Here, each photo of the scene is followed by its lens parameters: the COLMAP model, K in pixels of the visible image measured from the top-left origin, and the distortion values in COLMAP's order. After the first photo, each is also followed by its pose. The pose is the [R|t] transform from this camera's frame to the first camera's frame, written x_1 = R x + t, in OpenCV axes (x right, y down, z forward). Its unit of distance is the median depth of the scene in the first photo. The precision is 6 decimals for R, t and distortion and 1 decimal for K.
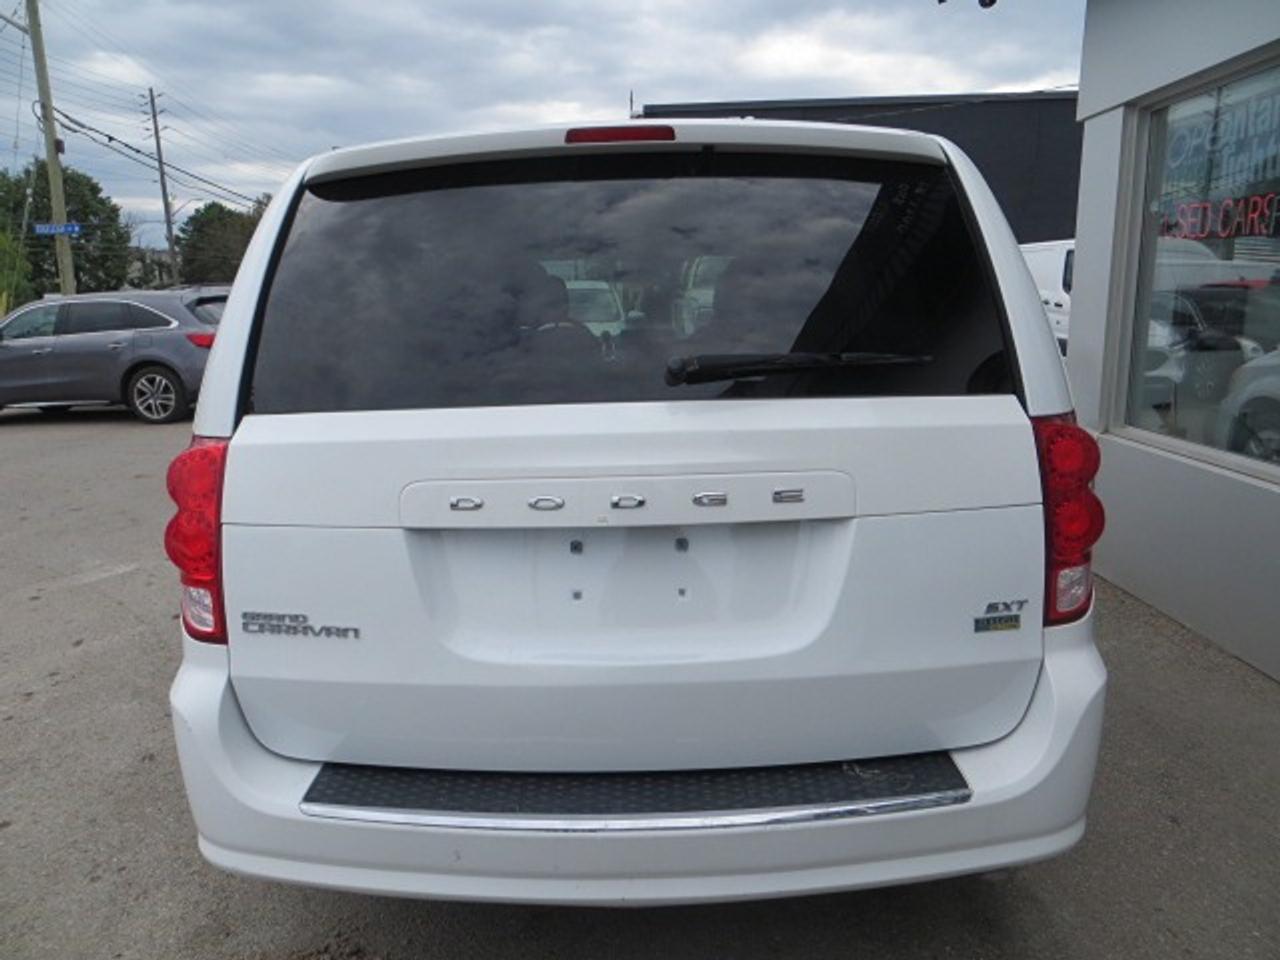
lens RADIAL K [[950.3, 0, 644.5], [0, 950.3, 487.0], [0, 0, 1]] dist [-0.014076, -0.008168]
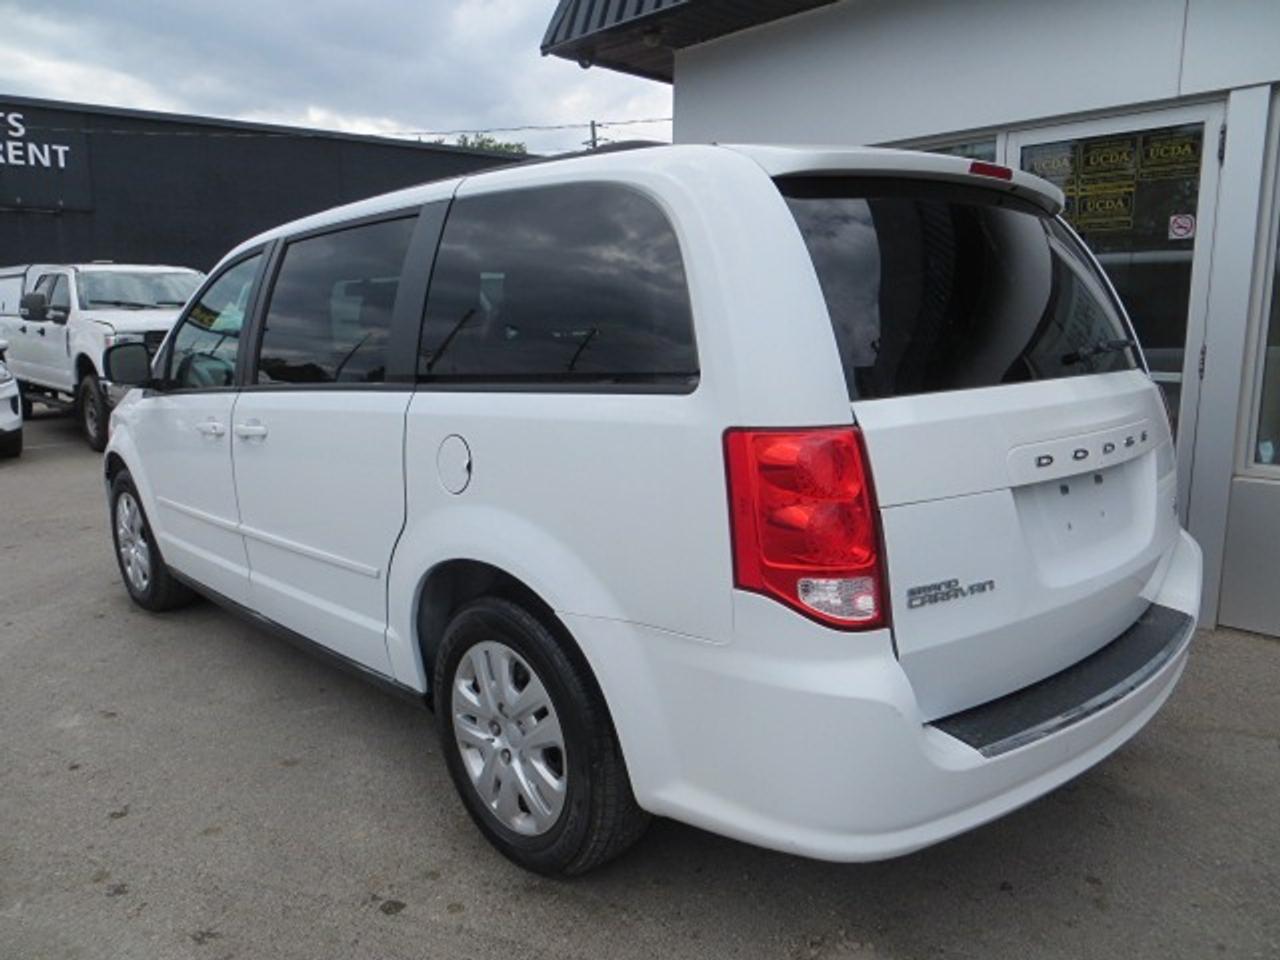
lens RADIAL K [[950.3, 0, 639.2], [0, 950.3, 472.5], [0, 0, 1]] dist [-0.014076, -0.008168]
pose [[0.716070, -0.089281, 0.692295, -1.360829], [0.123112, 0.992393, 0.000642, -0.031701], [-0.687086, 0.084770, 0.721614, 0.454127]]
